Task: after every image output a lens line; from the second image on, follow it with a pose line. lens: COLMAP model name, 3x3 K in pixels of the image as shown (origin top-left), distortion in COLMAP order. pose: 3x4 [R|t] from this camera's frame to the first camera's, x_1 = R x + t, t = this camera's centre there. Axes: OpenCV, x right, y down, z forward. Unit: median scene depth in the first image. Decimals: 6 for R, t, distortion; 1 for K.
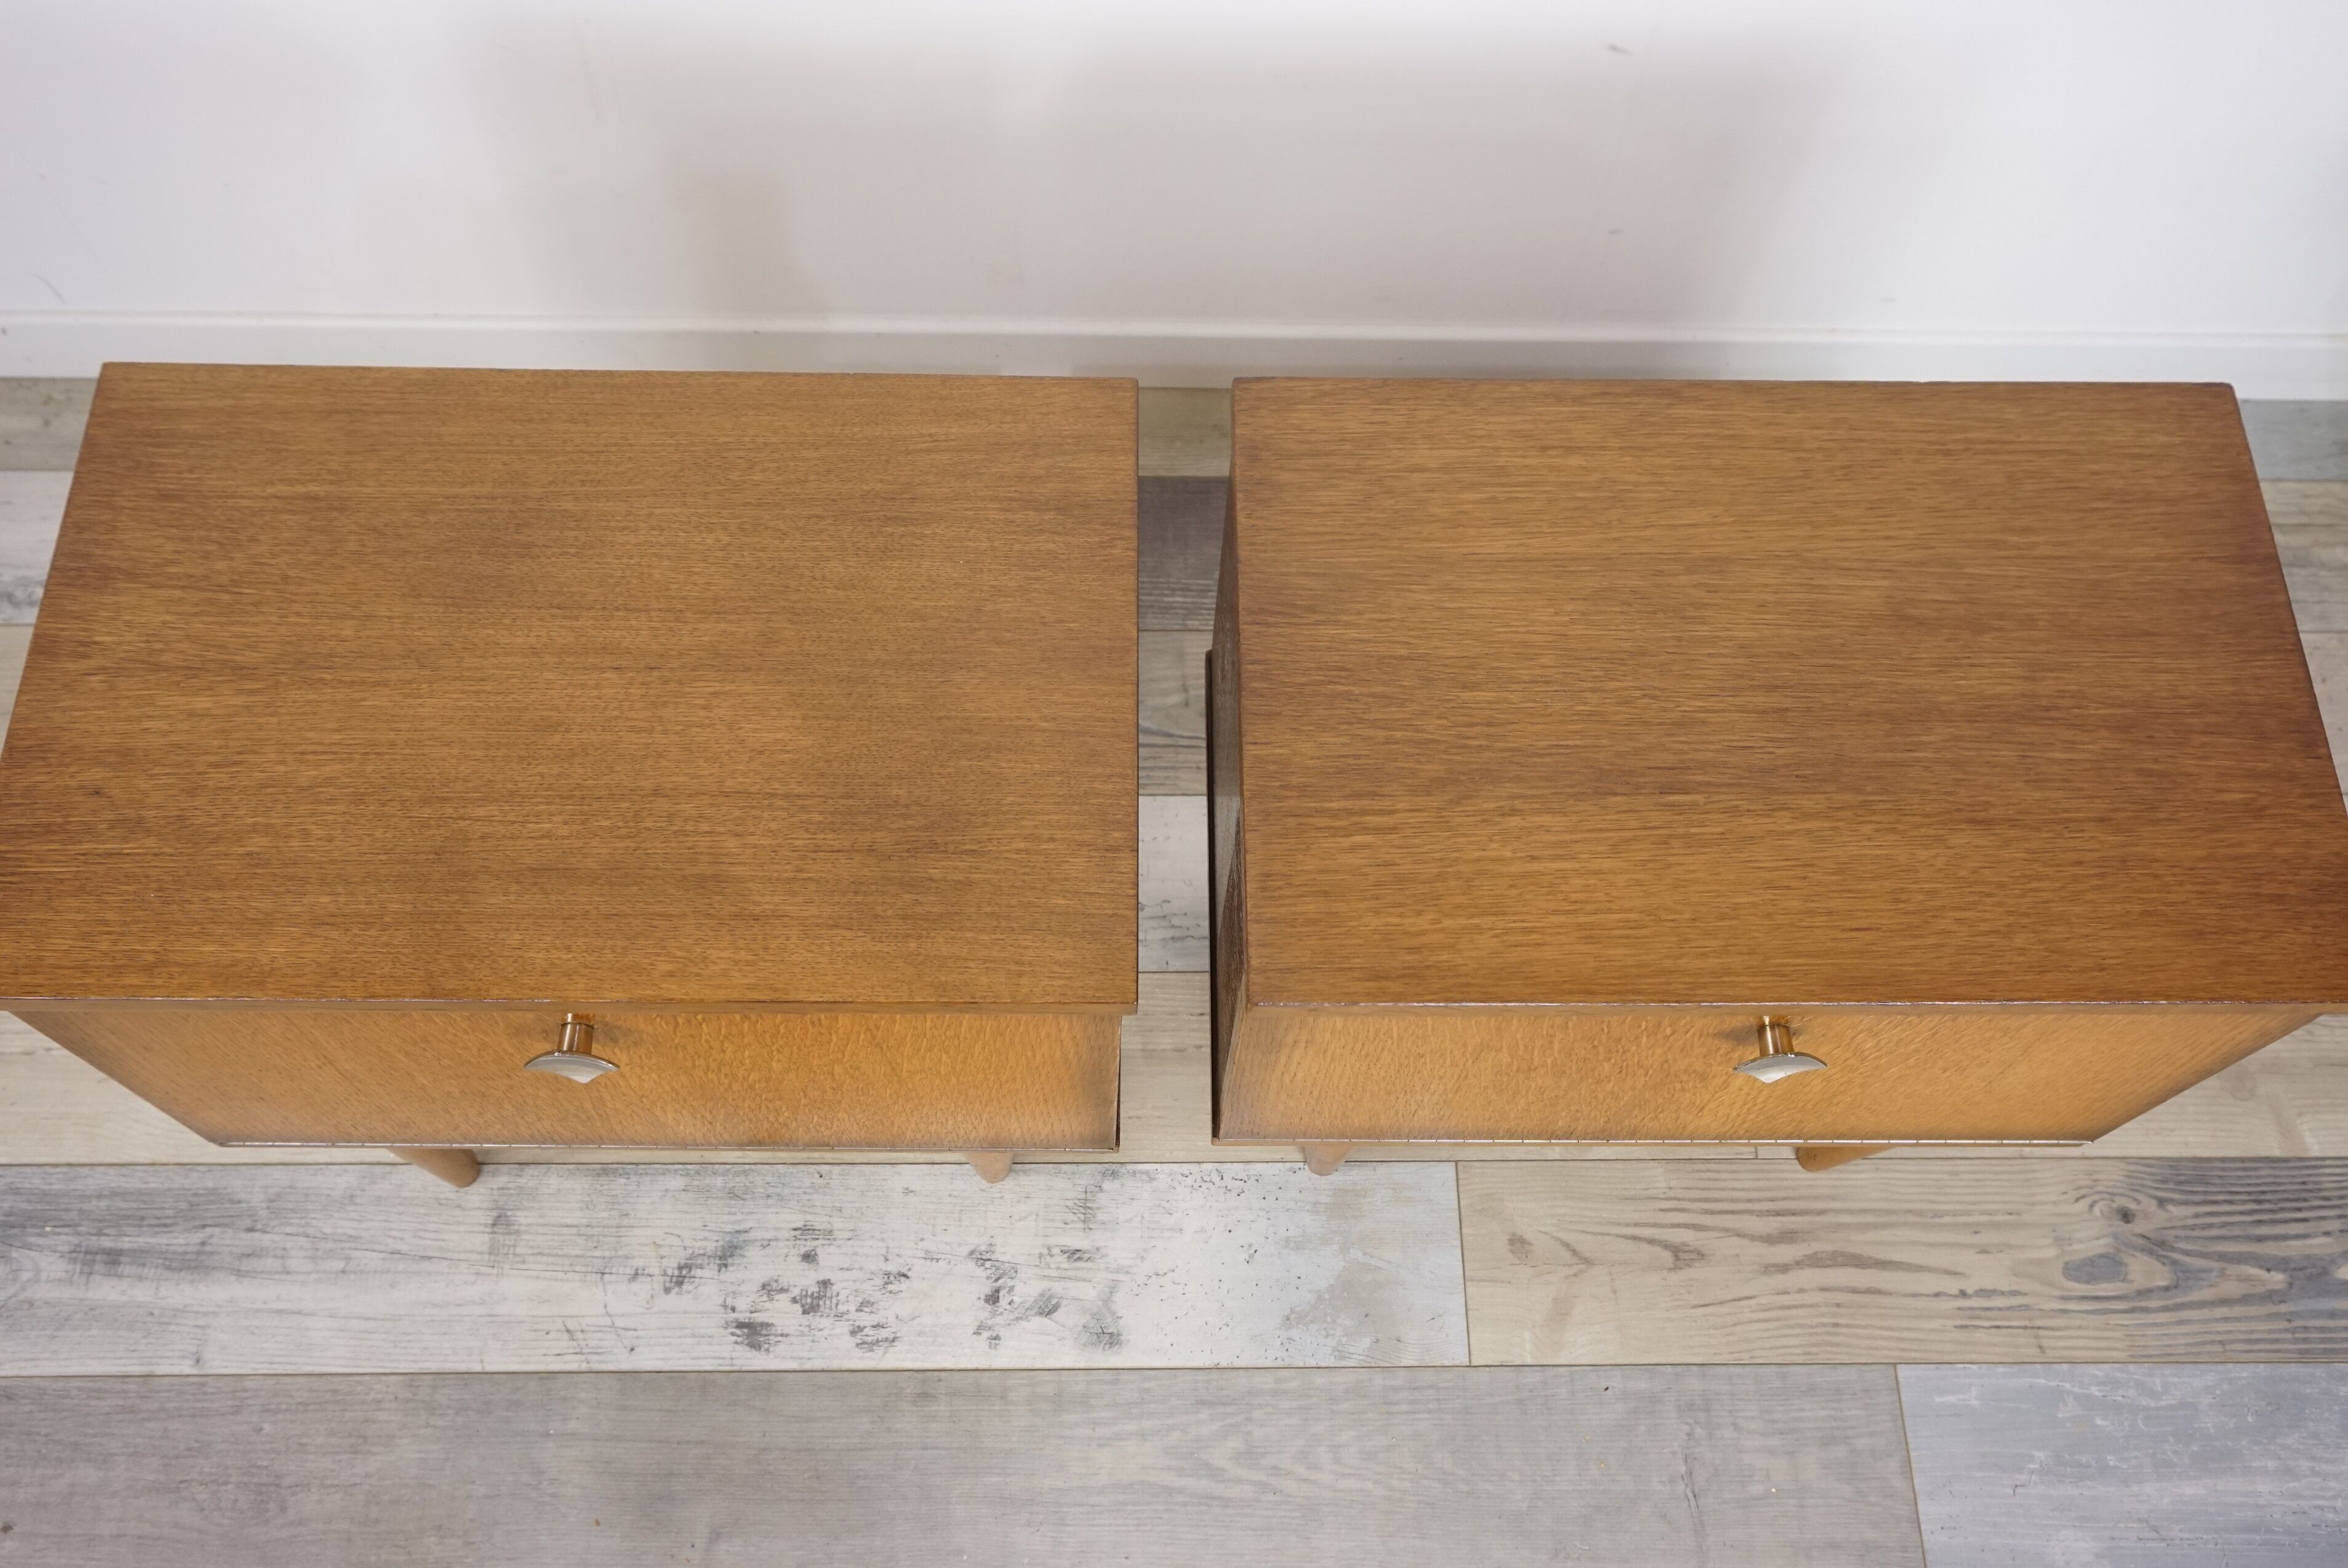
lens RADIAL K [[2066.4, 0, 1186.4], [0, 2066.4, 774.5], [0, 0, 1]] dist [-0.018419, 0.028550]
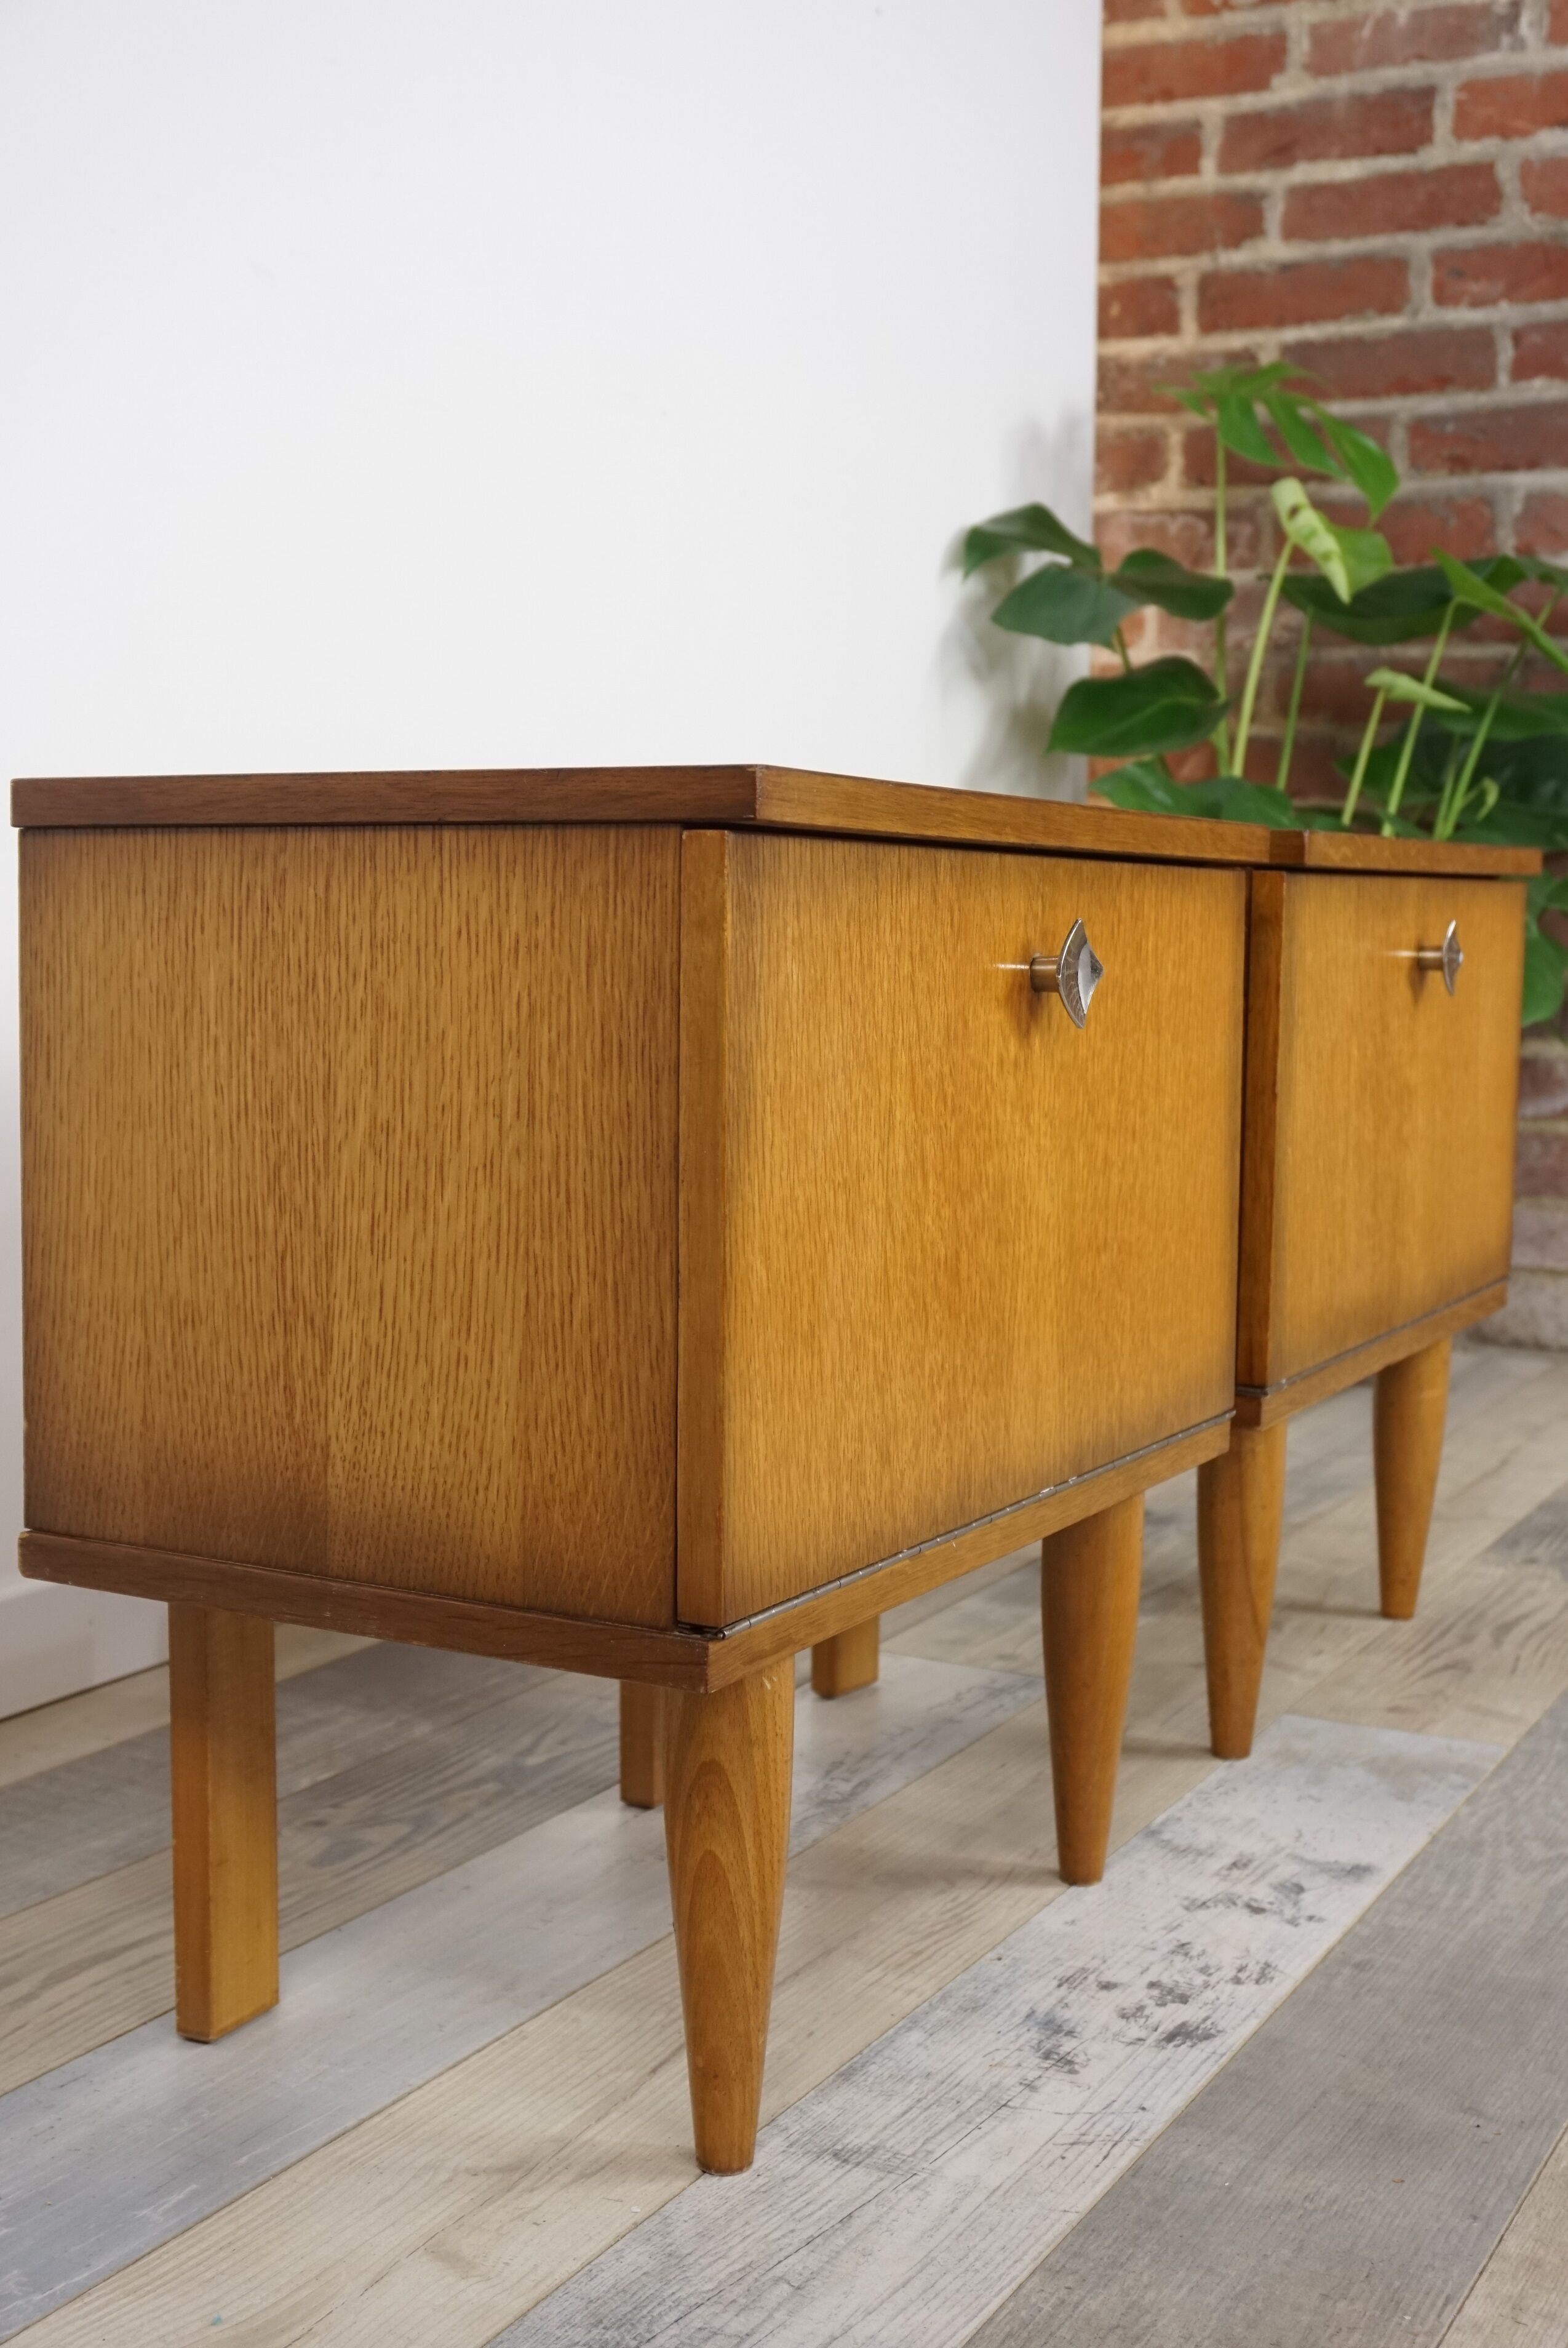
lens RADIAL K [[2684.5, 0, 808.3], [0, 2684.5, 1125.9], [0, 0, 1]] dist [-0.022077, 0.000000]
pose [[0.486489, -0.103104, 0.867582, -0.973295], [0.799660, 0.452571, -0.394618, 0.380952], [-0.351956, 0.885748, 0.302618, 0.539283]]
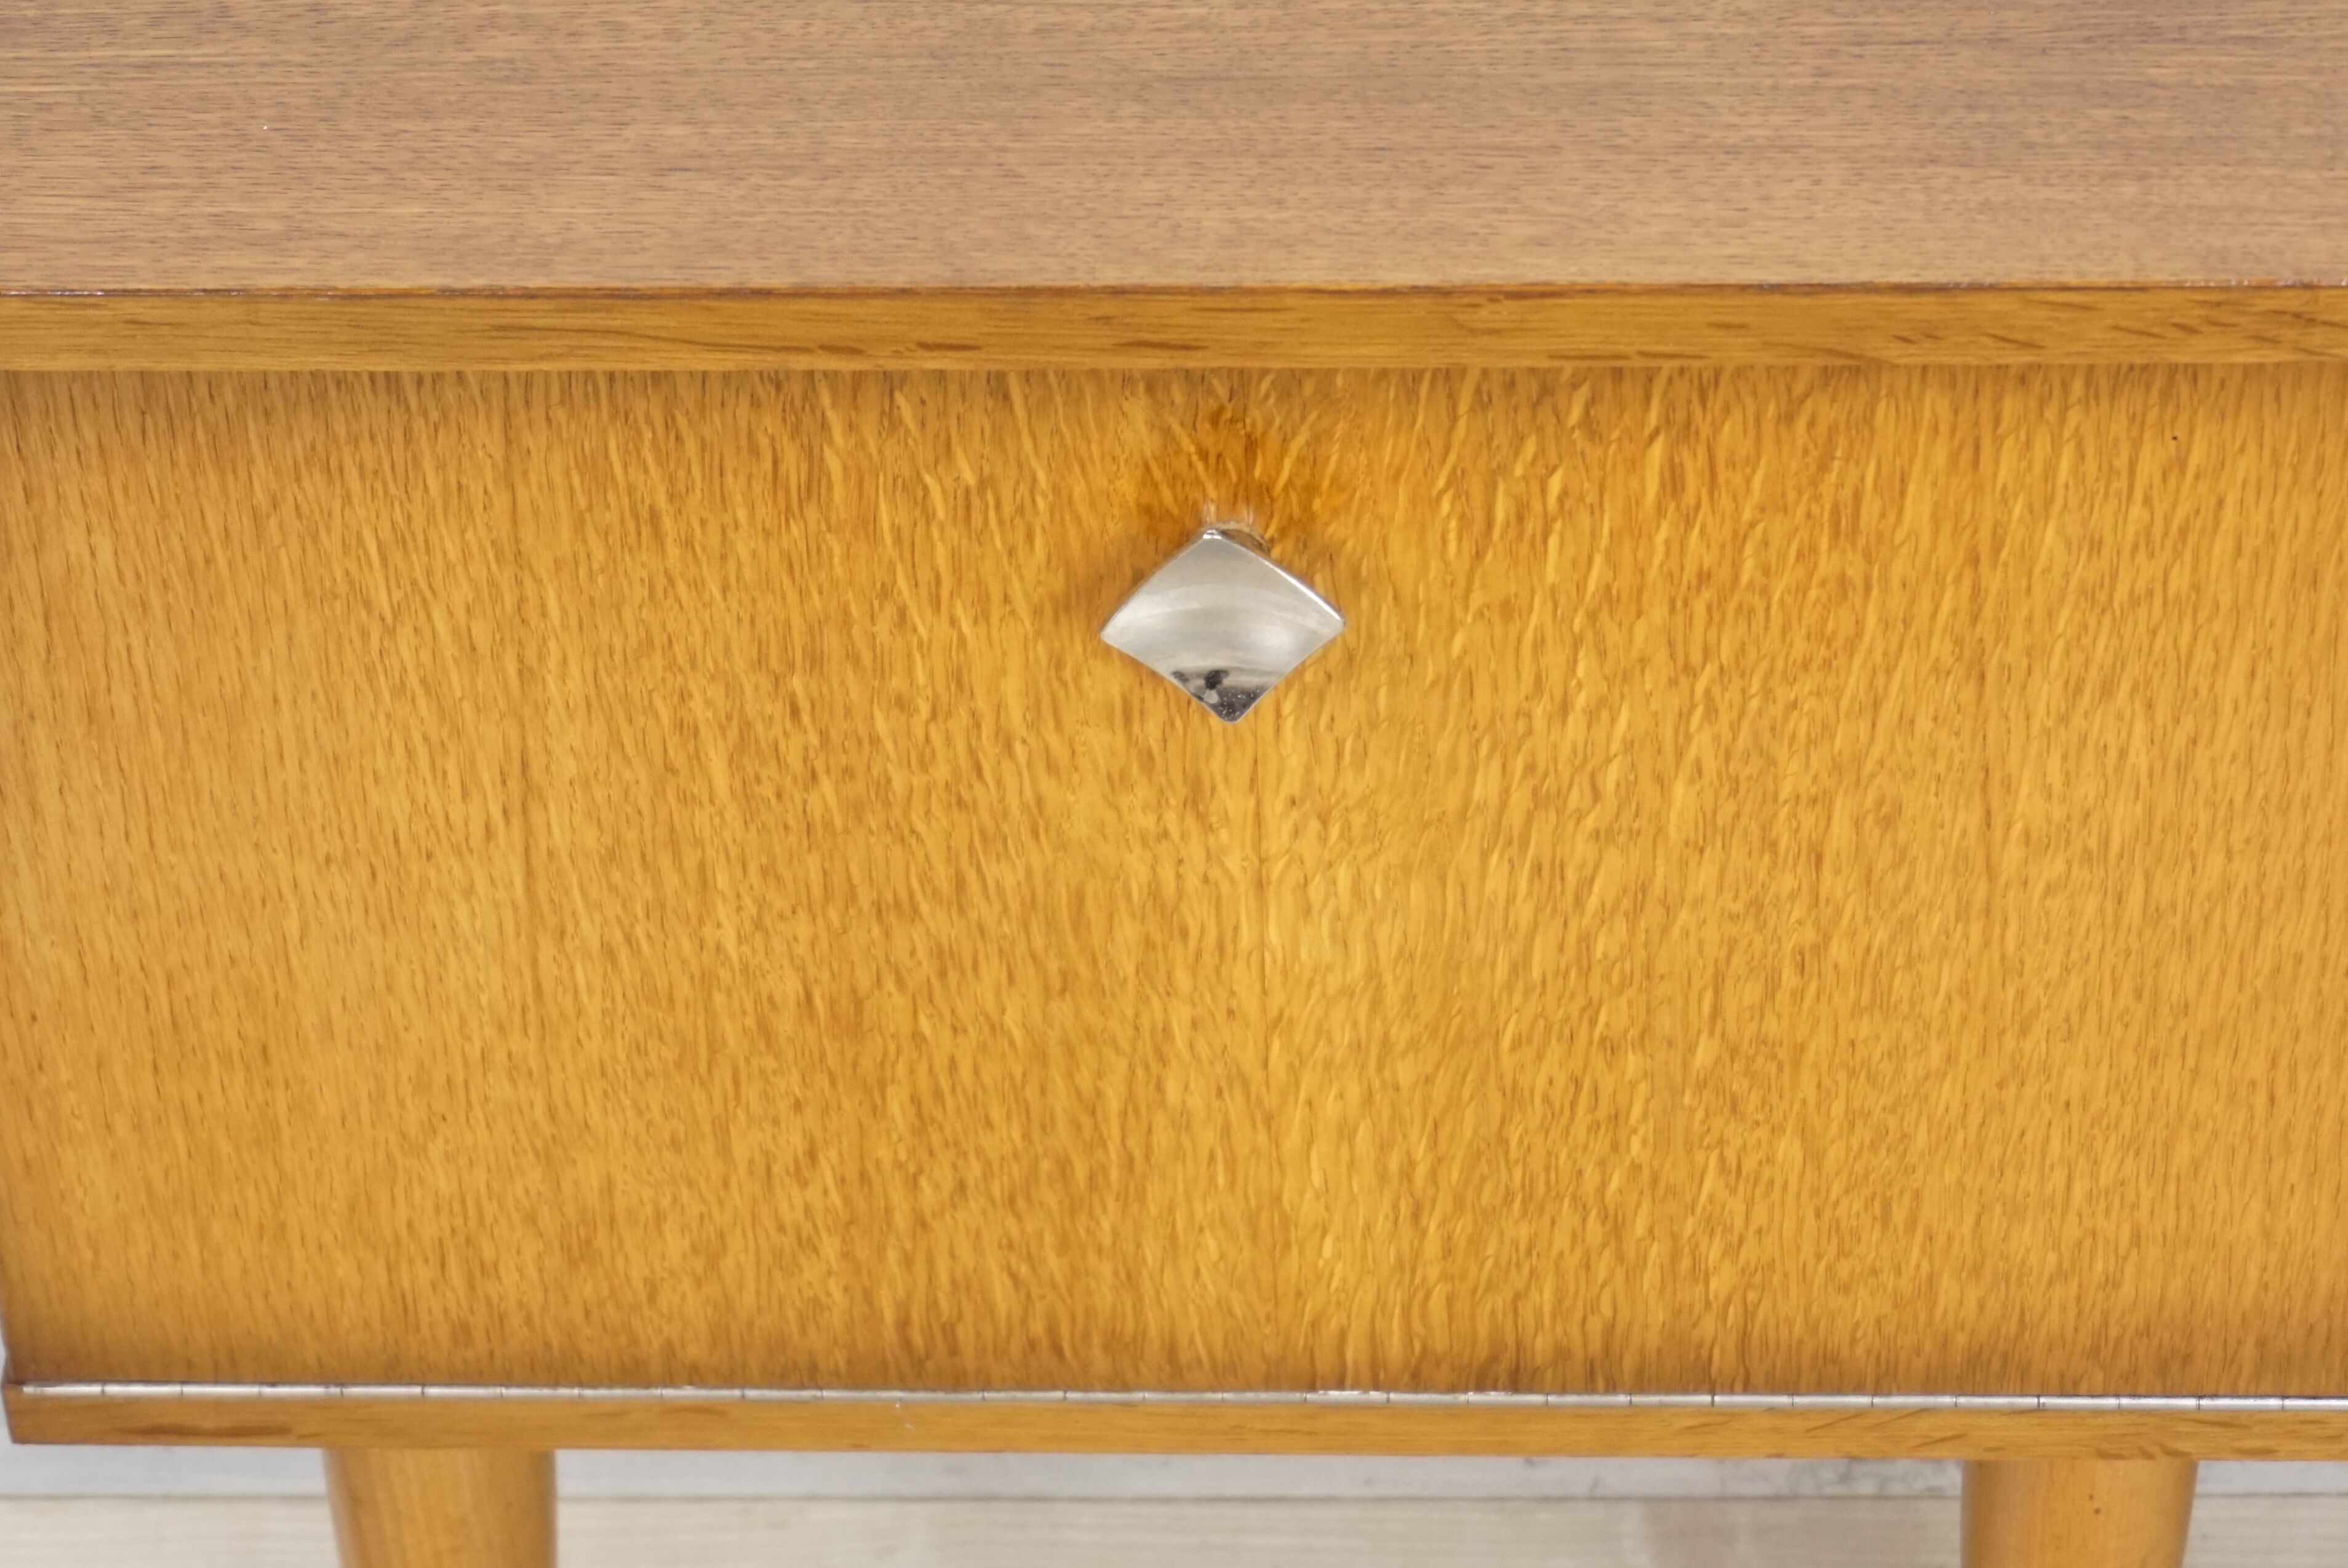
lens RADIAL K [[7282.4, 0, 1085.4], [0, 7282.4, 771.8], [0, 0, 1]] dist [-0.039759, 0.000000]
pose [[0.996449, -0.029711, -0.078788, -0.155317], [-0.004939, 0.913448, -0.406926, 0.521132], [0.084059, 0.405870, 0.910057, -0.173514]]
